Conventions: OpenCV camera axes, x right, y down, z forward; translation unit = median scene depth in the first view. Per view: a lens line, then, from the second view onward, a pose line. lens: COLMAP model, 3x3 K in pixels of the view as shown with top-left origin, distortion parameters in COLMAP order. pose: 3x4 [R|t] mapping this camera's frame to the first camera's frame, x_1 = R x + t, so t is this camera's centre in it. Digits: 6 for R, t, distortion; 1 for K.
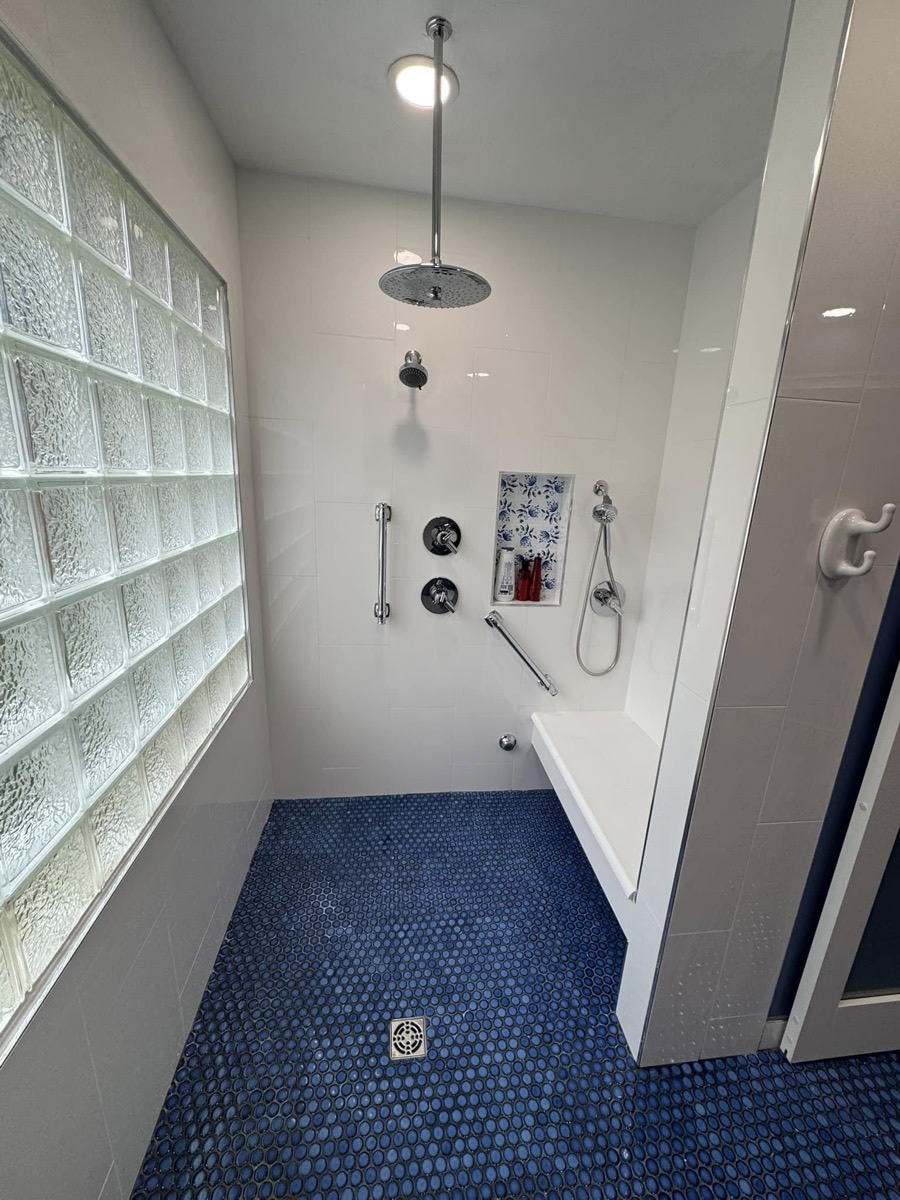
lens RADIAL K [[476.0, 0, 450.0], [0, 476.0, 600.0], [0, 0, 1]] dist [0.025115, 0.000076]
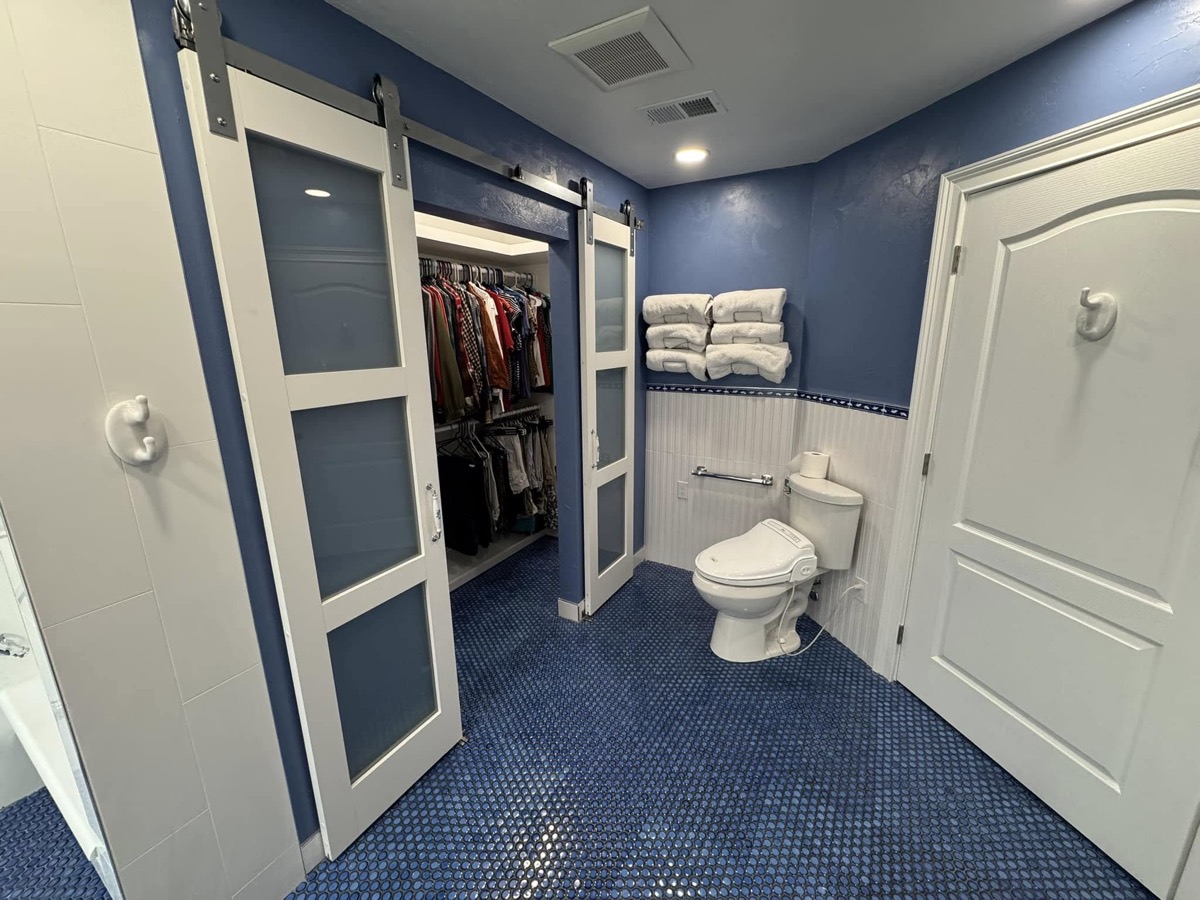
lens RADIAL K [[476.0, 0, 600.0], [0, 476.0, 450.0], [0, 0, 1]] dist [0.025115, 0.000076]
pose [[0.609165, -0.231326, 0.758555, 0.518977], [0.230392, 0.966879, 0.109837, 0.033552], [-0.758839, 0.107857, 0.642285, -0.380843]]
